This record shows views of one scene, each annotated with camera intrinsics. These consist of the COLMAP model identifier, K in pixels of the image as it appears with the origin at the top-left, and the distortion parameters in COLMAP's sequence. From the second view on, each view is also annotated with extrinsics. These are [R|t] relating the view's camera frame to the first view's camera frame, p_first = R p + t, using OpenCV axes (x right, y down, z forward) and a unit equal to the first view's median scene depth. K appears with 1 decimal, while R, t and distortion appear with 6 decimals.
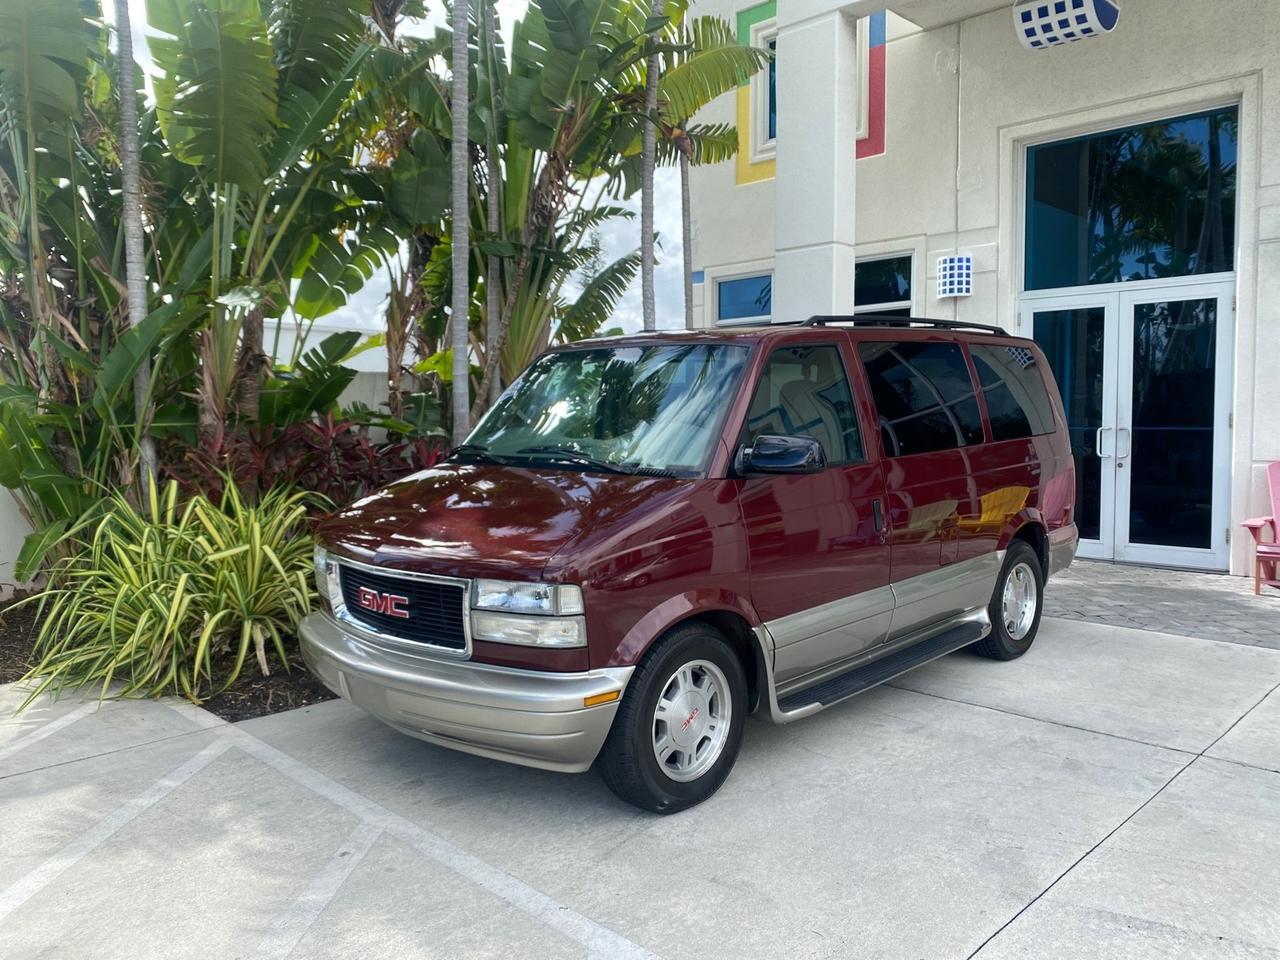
lens RADIAL K [[983.5, 0, 639.5], [0, 983.5, 474.7], [0, 0, 1]] dist [0.019188, -0.016783]
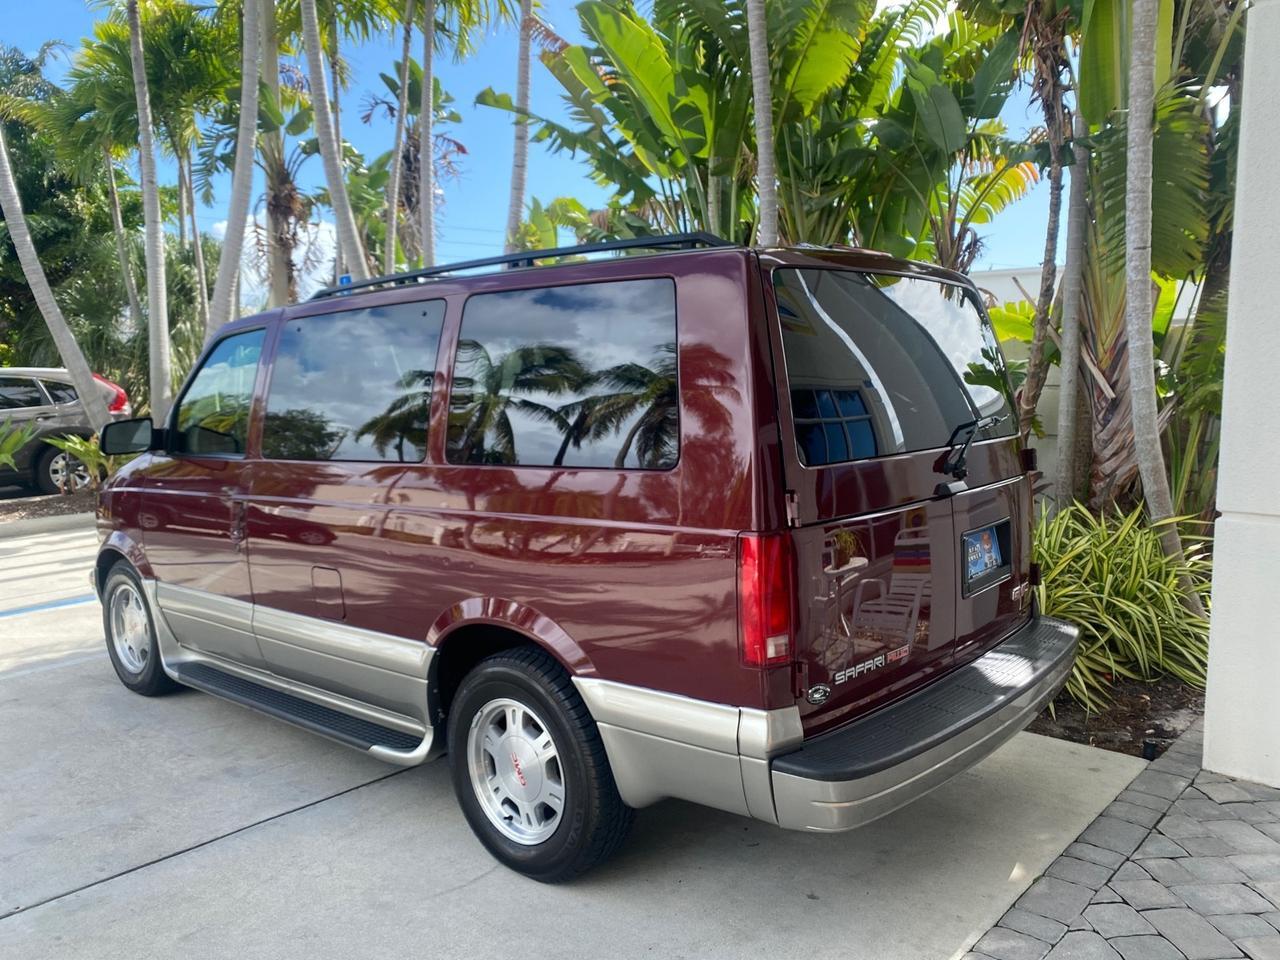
lens RADIAL K [[983.5, 0, 639.0], [0, 983.5, 473.9], [0, 0, 1]] dist [0.019188, -0.016783]
pose [[0.051584, 0.112156, -0.992351, 0.910223], [-0.053771, 0.992544, 0.109383, -0.093508], [0.997220, 0.047717, 0.057230, 1.042704]]
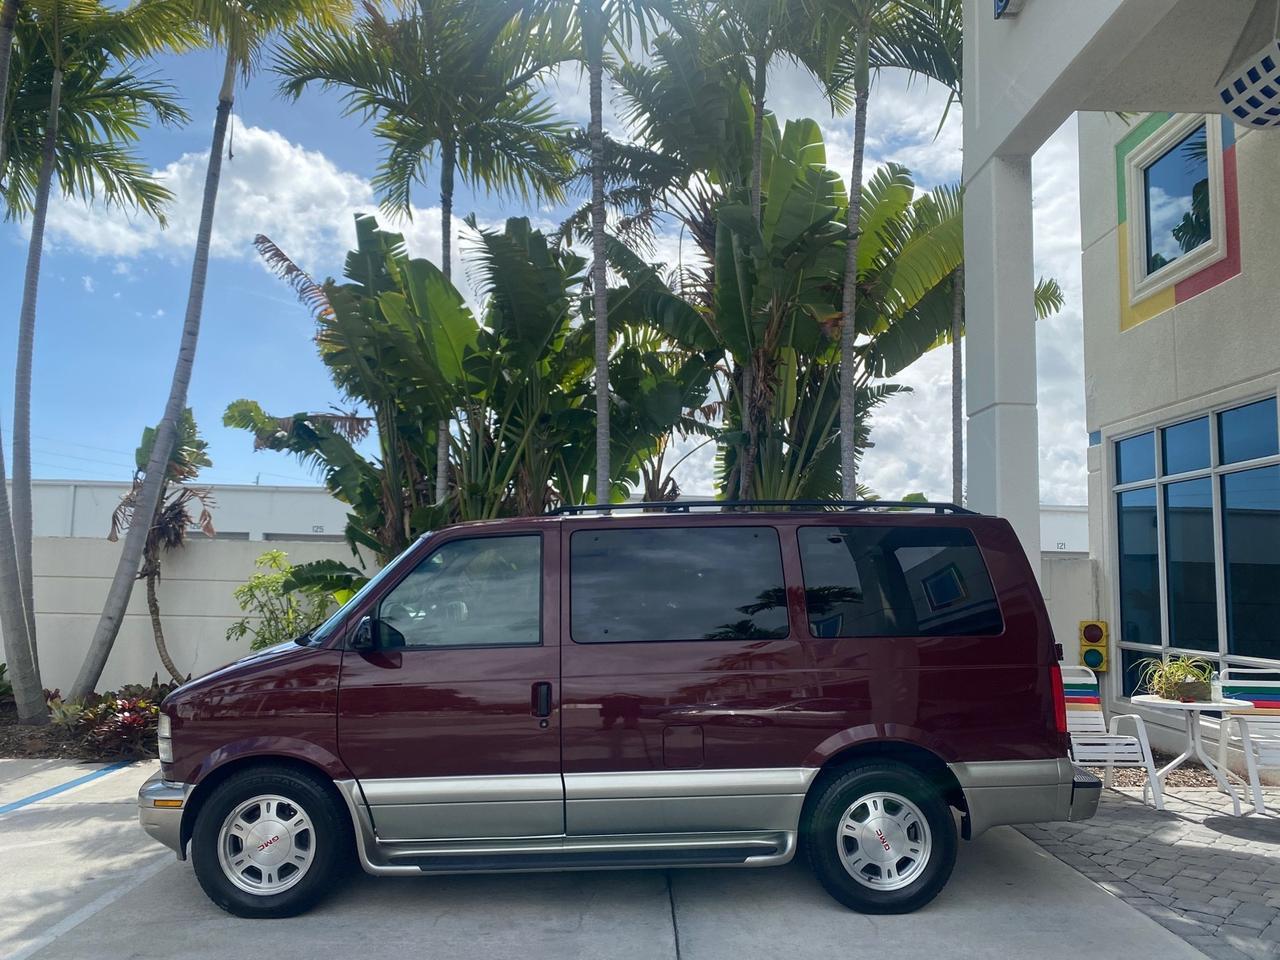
lens RADIAL K [[983.5, 0, 637.4], [0, 983.5, 473.8], [0, 0, 1]] dist [0.019188, -0.016783]
pose [[0.714702, -0.055981, -0.697185, 0.834774], [-0.063522, 0.987477, -0.144408, -0.040524], [0.696538, 0.147496, 0.702196, 0.247378]]
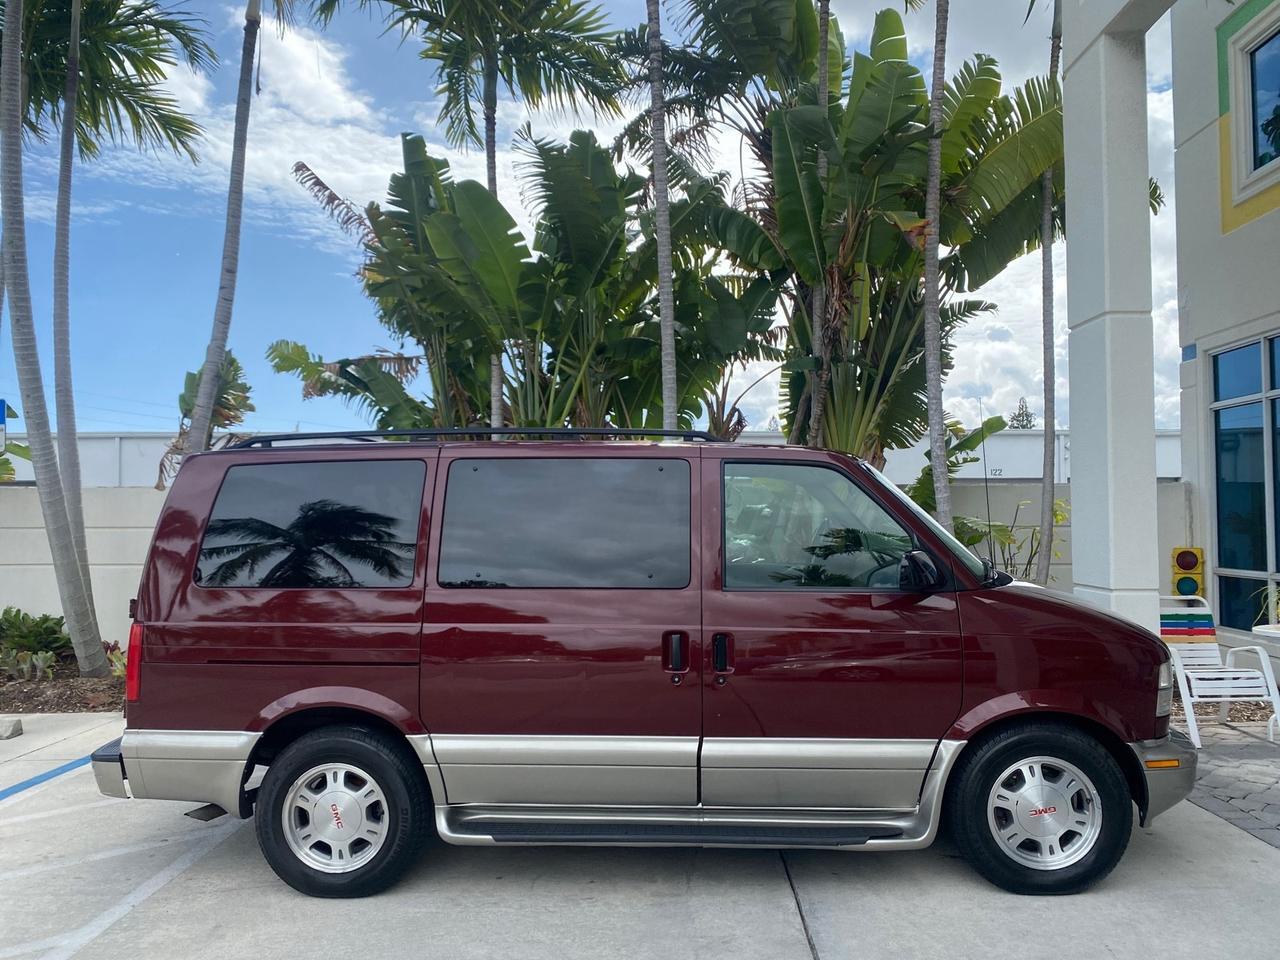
lens RADIAL K [[983.5, 0, 639.7], [0, 983.5, 480.7], [0, 0, 1]] dist [0.019188, -0.016783]
pose [[0.689140, -0.026737, -0.724135, 0.739975], [-0.040048, 0.996386, -0.074902, -0.037488], [0.723521, 0.080618, 0.685579, 0.274730]]
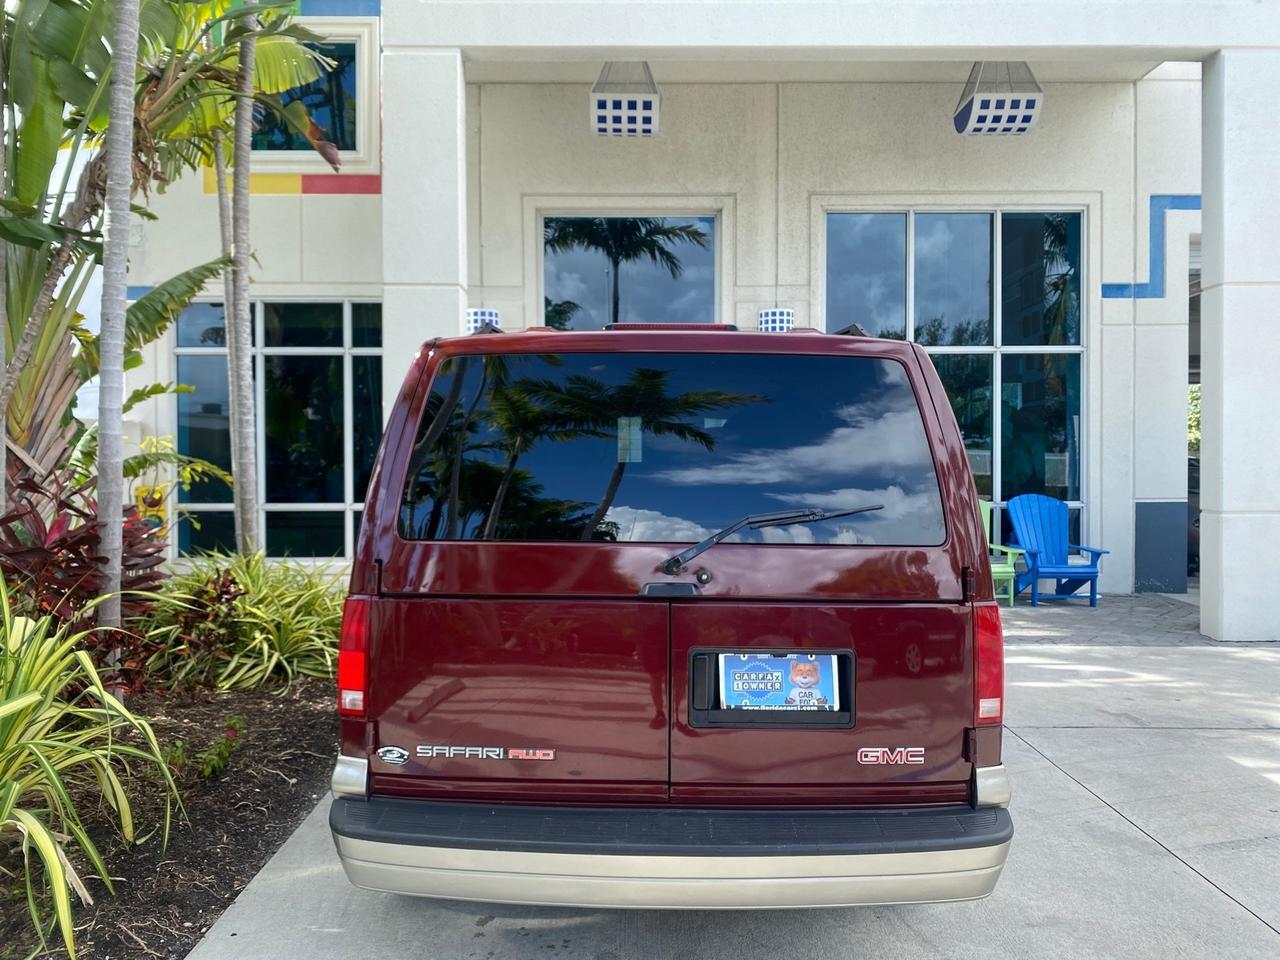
lens RADIAL K [[983.5, 0, 643.2], [0, 983.5, 480.8], [0, 0, 1]] dist [0.019188, -0.016783]
pose [[0.704174, -0.013072, 0.709908, -0.517723], [0.040842, 0.998921, -0.022118, -0.024980], [-0.708852, 0.044569, 0.703947, 0.300122]]
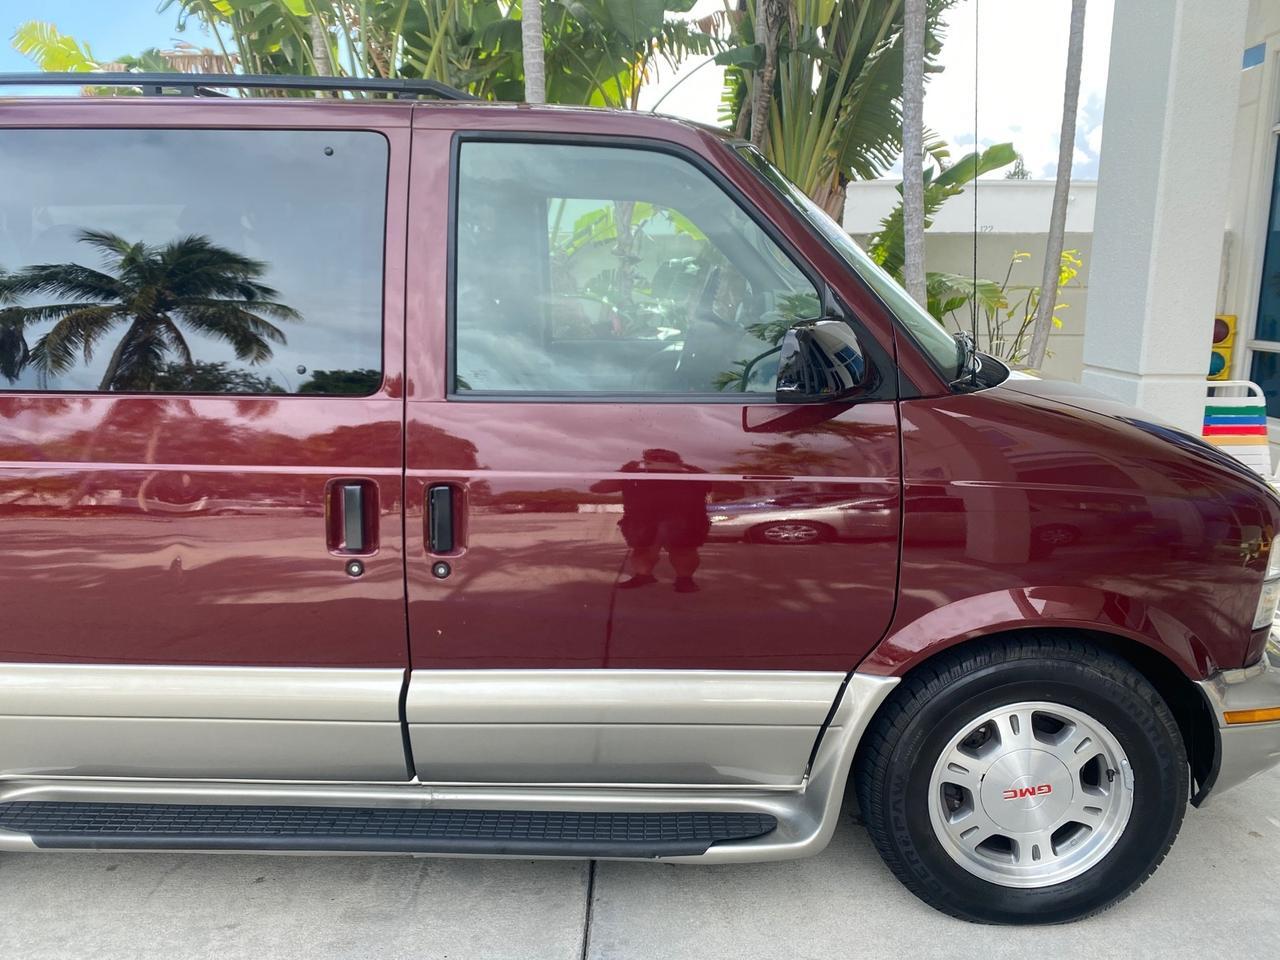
lens RADIAL K [[983.5, 0, 641.5], [0, 983.5, 473.3], [0, 0, 1]] dist [0.019188, -0.016783]
pose [[0.703124, 0.138988, -0.697351, 0.570371], [-0.044254, 0.987363, 0.152170, -0.044493], [0.709688, -0.076134, 0.700390, 0.609927]]
